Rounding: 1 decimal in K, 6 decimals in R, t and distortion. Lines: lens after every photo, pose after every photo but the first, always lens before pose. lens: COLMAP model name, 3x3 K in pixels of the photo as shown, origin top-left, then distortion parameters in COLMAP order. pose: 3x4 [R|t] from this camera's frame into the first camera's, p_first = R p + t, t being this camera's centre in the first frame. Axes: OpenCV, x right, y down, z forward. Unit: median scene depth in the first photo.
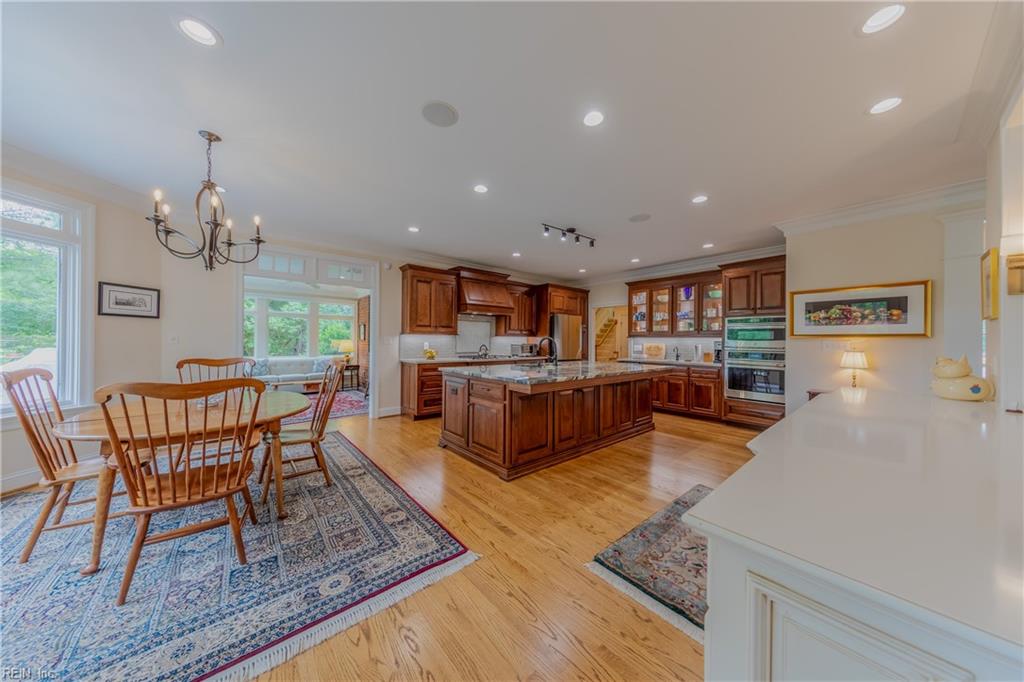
lens RADIAL K [[323.8, 0, 517.1], [0, 323.8, 339.4], [0, 0, 1]] dist [0.002795, -0.000558]
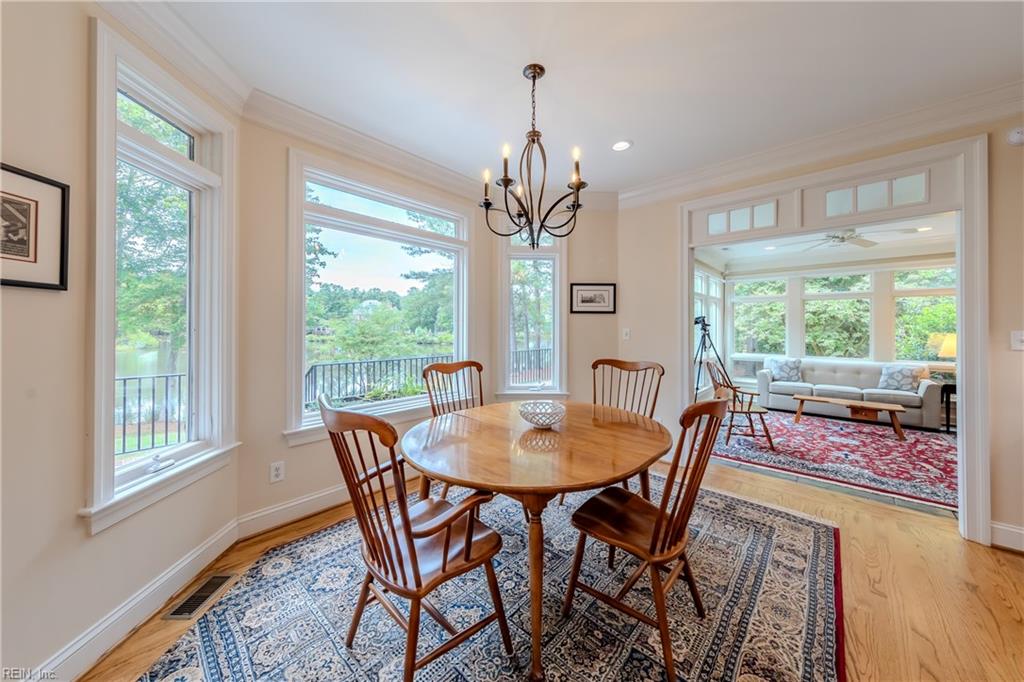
lens RADIAL K [[352.3, 0, 496.6], [0, 352.3, 325.9], [0, 0, 1]] dist [0.000781, -0.000057]
pose [[0.089646, -0.015740, -0.995849, -0.095908], [0.002470, 0.999876, -0.015581, -0.012149], [0.995971, -0.001063, 0.089674, 0.578910]]
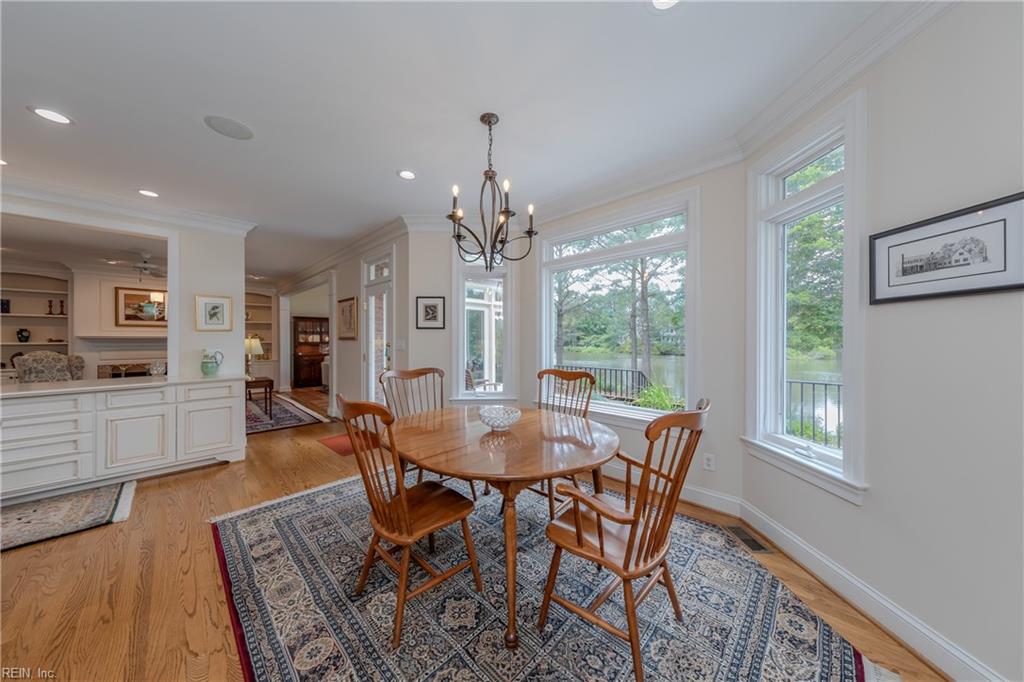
lens RADIAL K [[323.8, 0, 511.1], [0, 323.8, 341.5], [0, 0, 1]] dist [0.002795, -0.000558]
pose [[-0.995735, -0.007160, -0.091977, -0.641390], [-0.007152, 0.999974, -0.000417, -0.014507], [0.091977, 0.000242, -0.995761, 1.301704]]
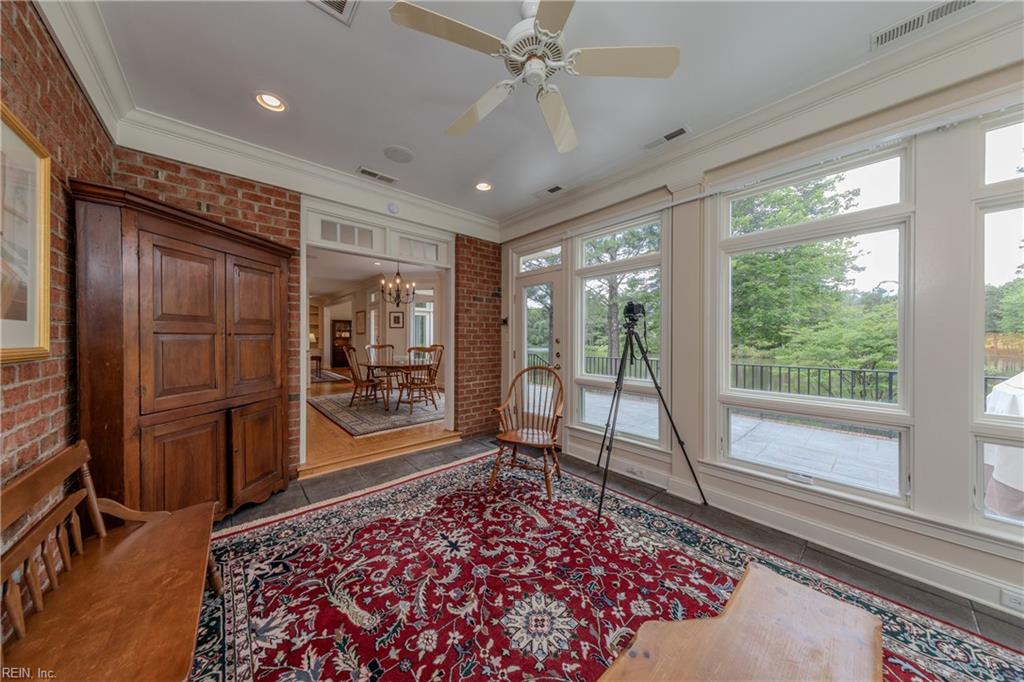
lens RADIAL K [[323.8, 0, 509.0], [0, 323.8, 341.9], [0, 0, 1]] dist [0.002795, -0.000558]
pose [[-0.999938, -0.011099, -0.000867, -1.266617], [-0.011101, 0.999934, 0.002902, 0.026510], [0.000834, 0.002911, -0.999995, 2.452437]]
